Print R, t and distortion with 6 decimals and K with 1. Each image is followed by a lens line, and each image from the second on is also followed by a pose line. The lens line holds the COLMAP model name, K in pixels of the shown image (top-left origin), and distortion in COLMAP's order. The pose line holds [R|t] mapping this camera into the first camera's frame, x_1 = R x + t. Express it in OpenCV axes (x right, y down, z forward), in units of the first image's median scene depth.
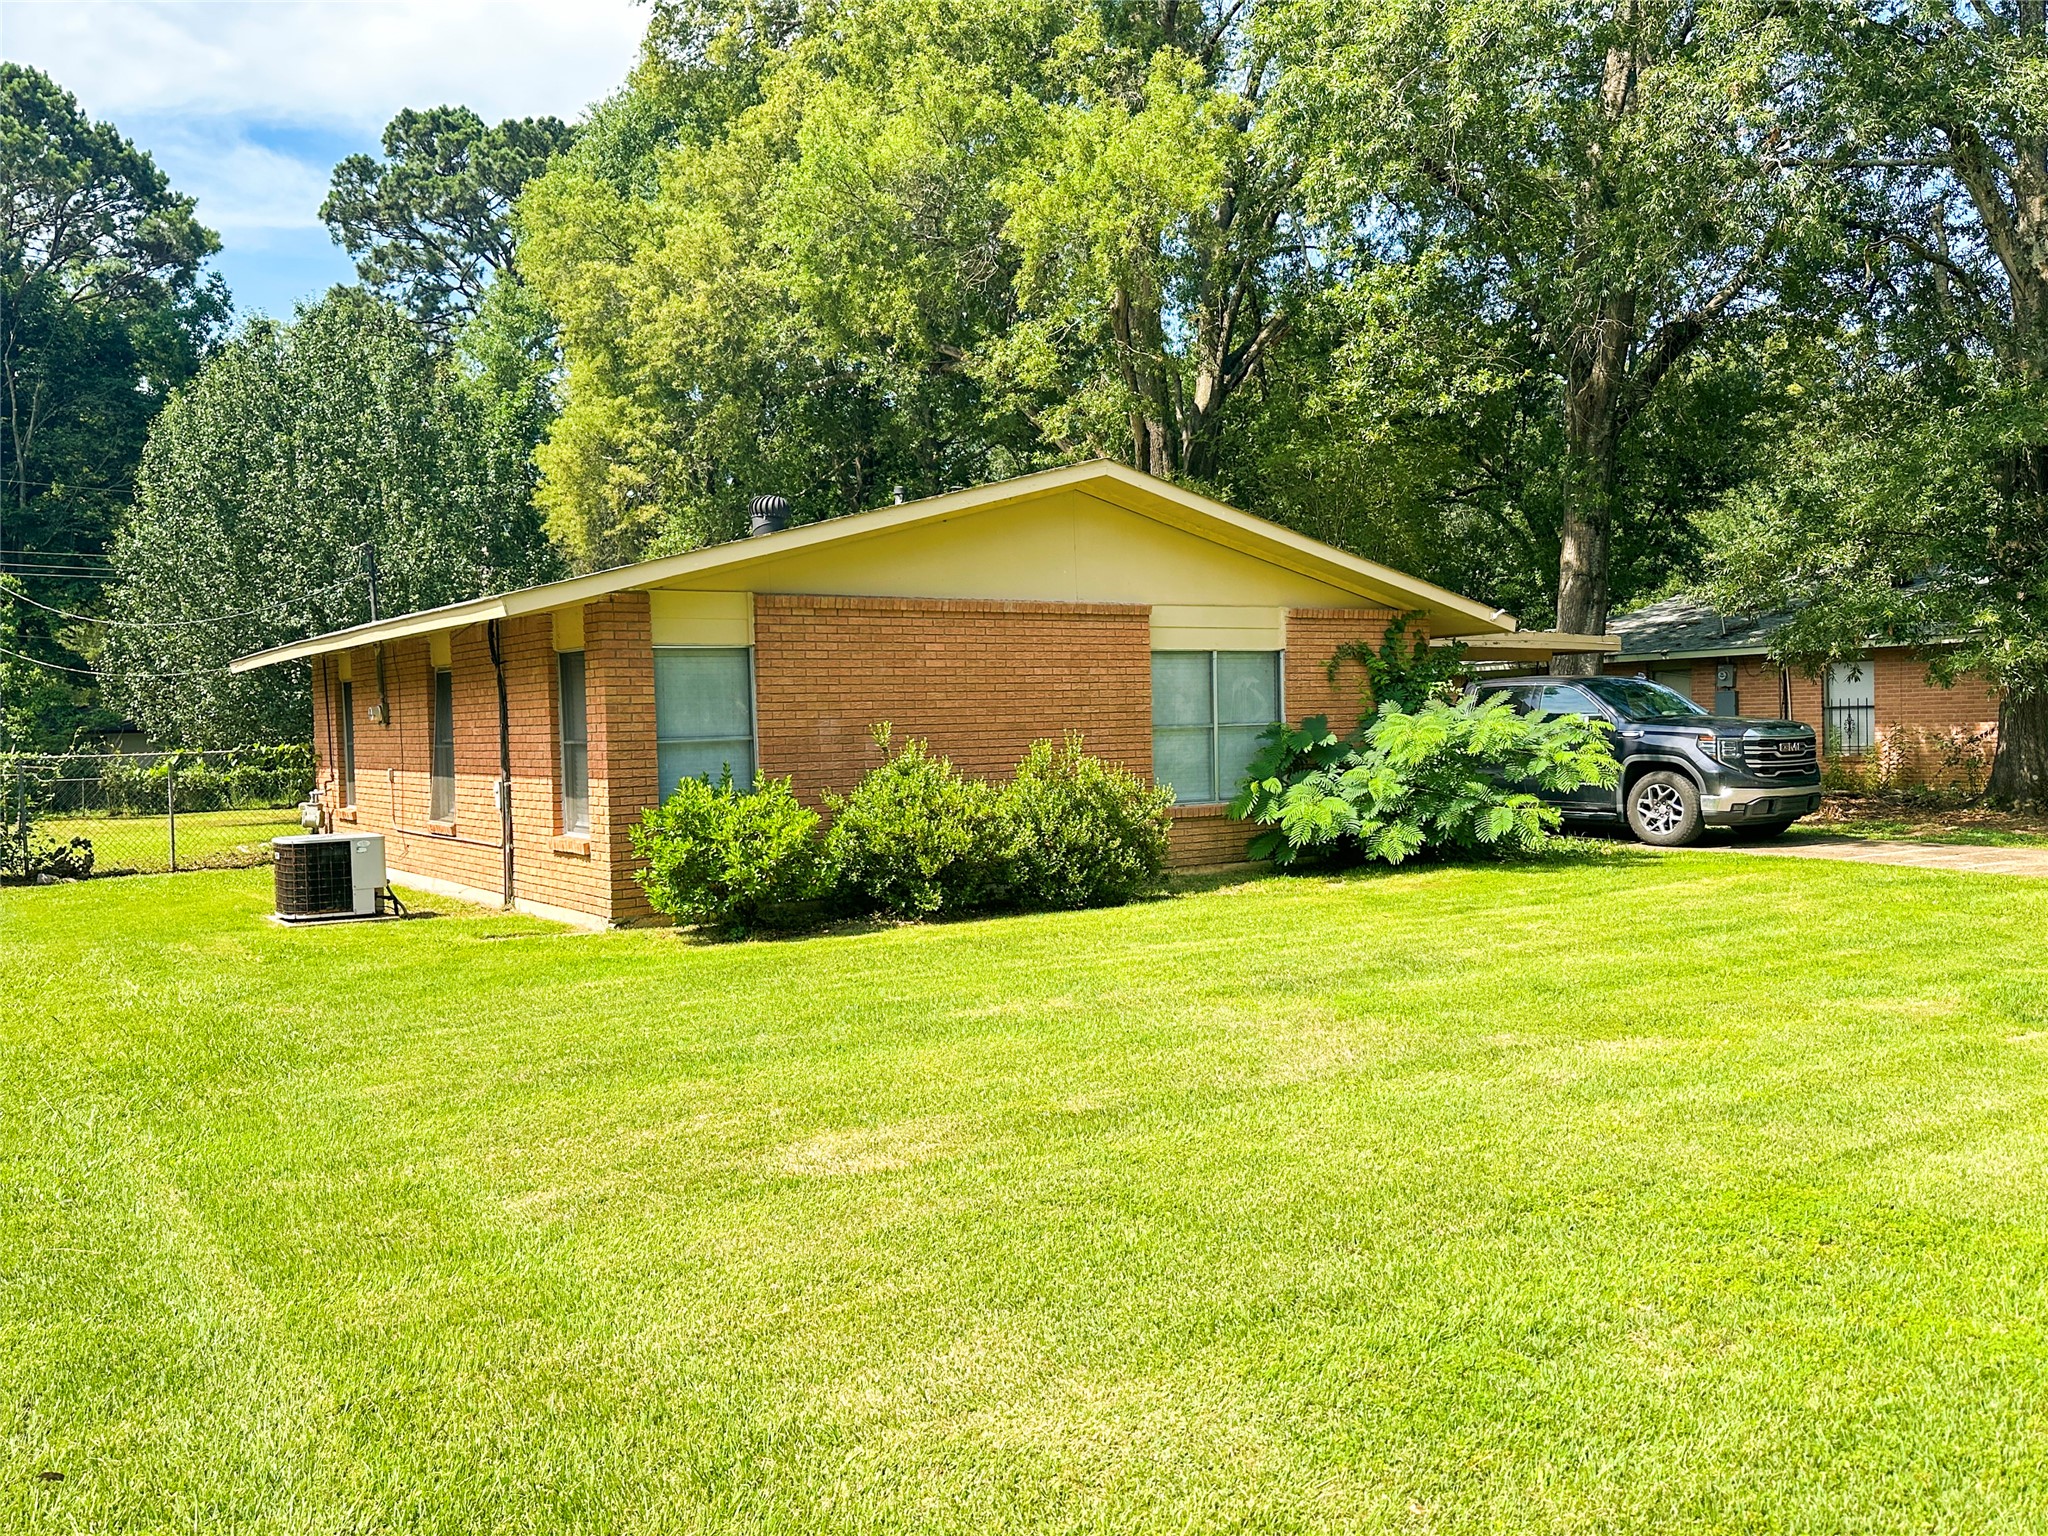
lens RADIAL K [[1701.0, 0, 1024.6], [0, 1701.0, 771.8], [0, 0, 1]] dist [0.008571, 0.017068]
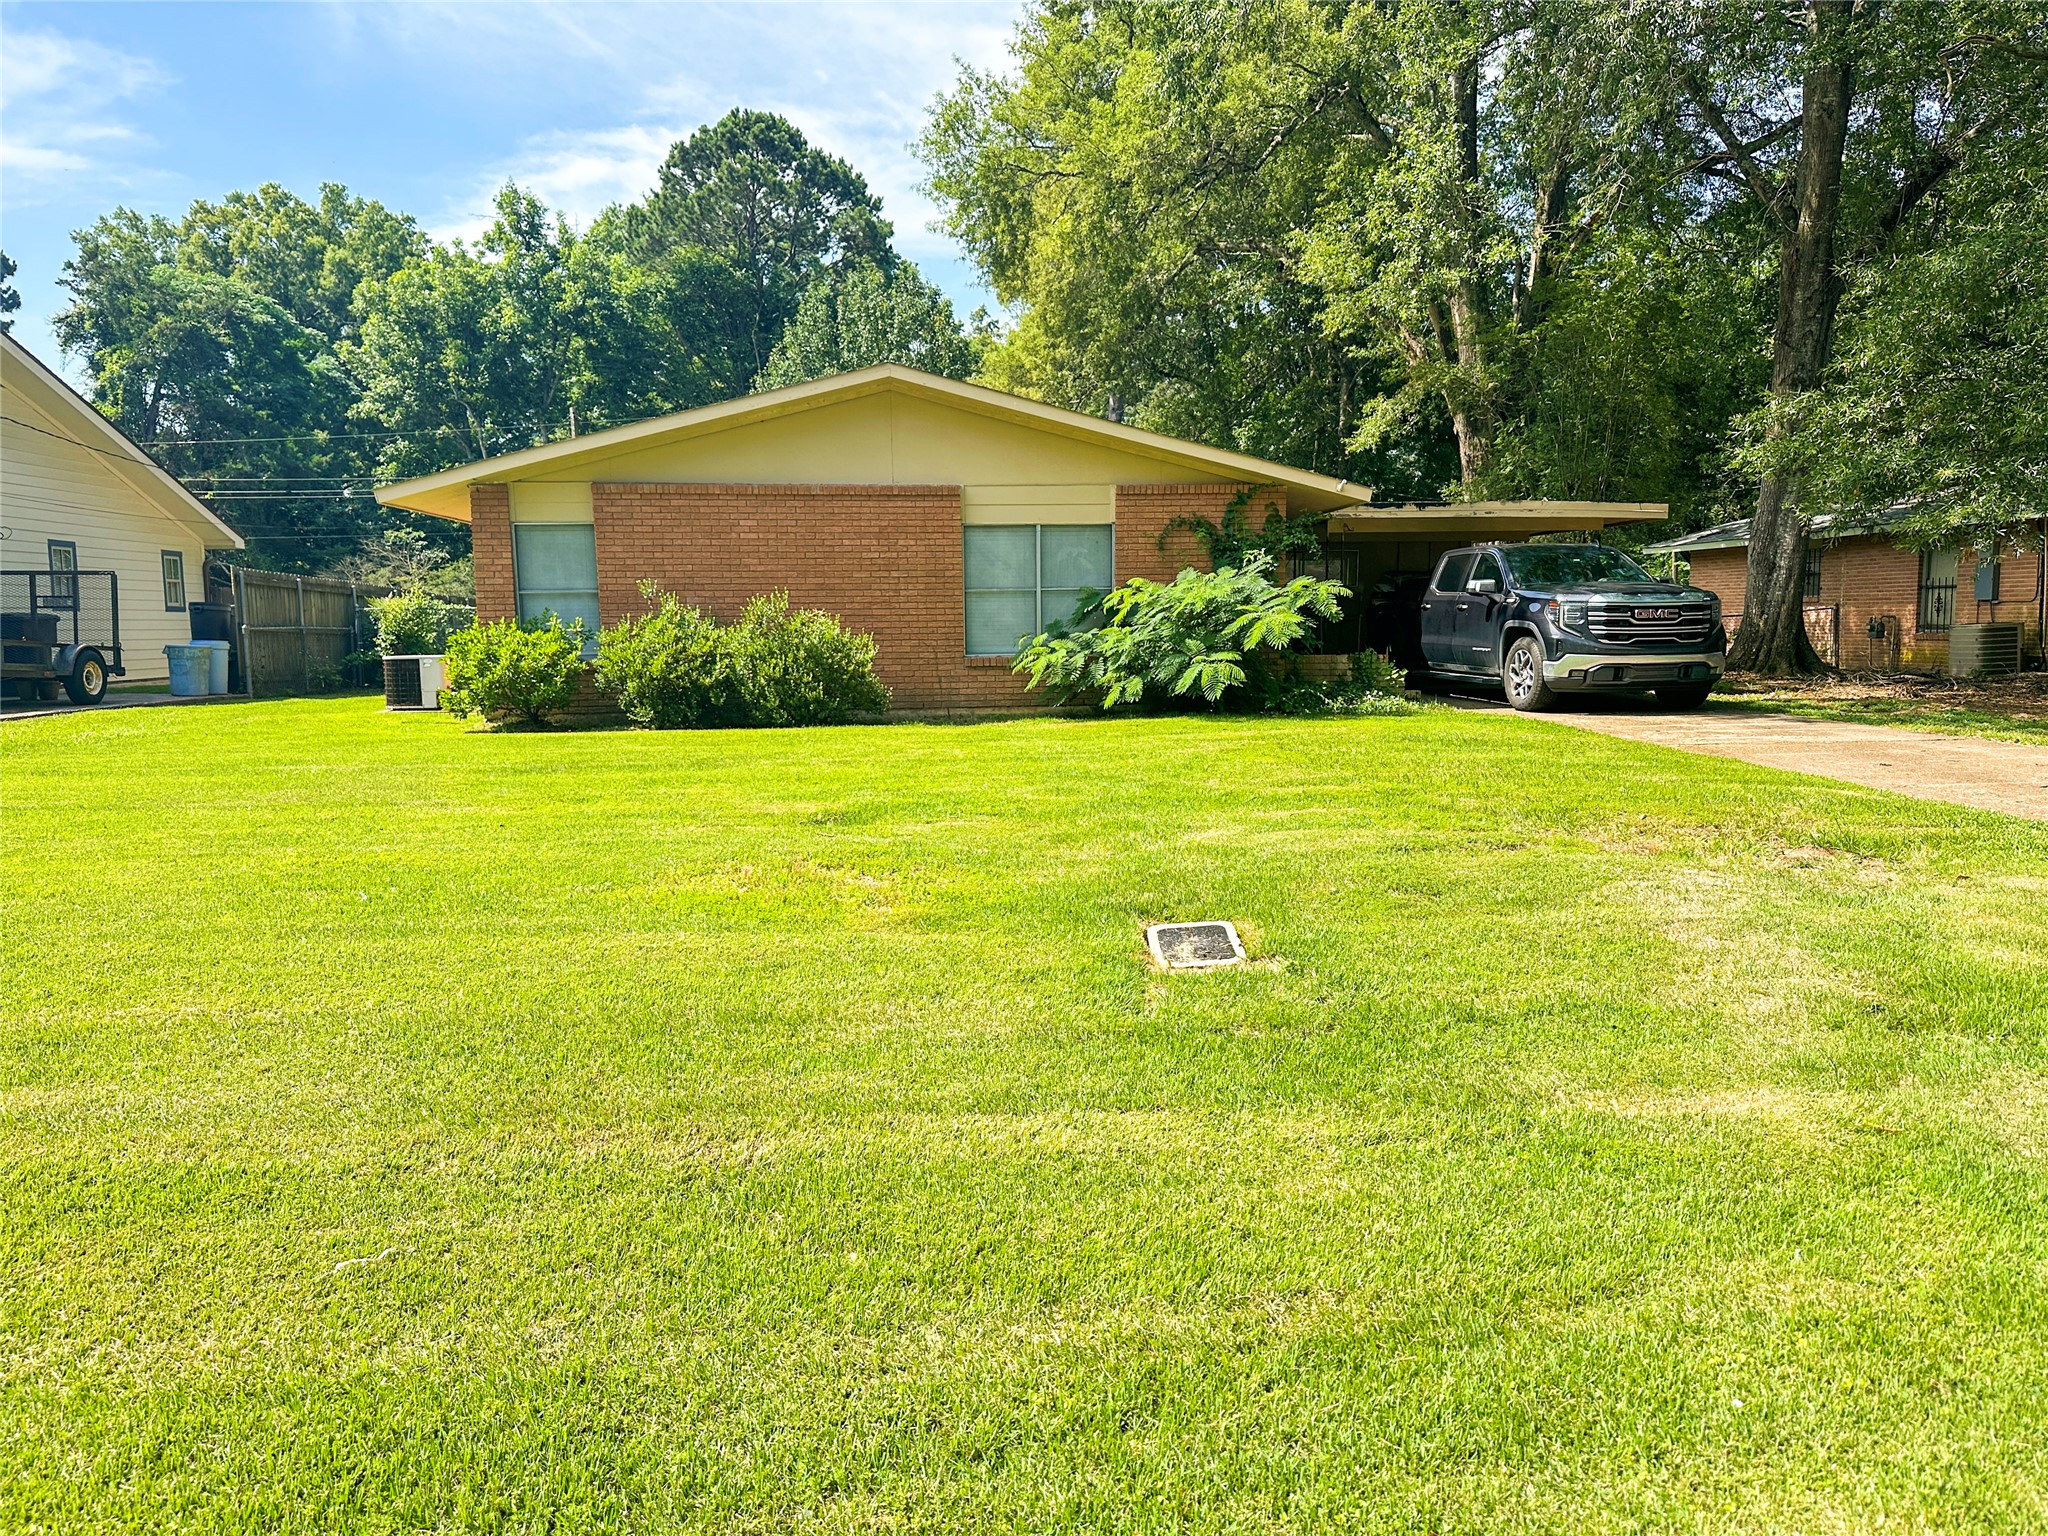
lens RADIAL K [[1420.4, 0, 1024.3], [0, 1420.4, 771.7], [0, 0, 1]] dist [0.051471, -0.003973]
pose [[0.889272, 0.064022, -0.452875, 0.547022], [-0.023464, 0.995237, 0.094619, 0.006636], [0.456776, -0.073516, 0.886539, 0.103500]]
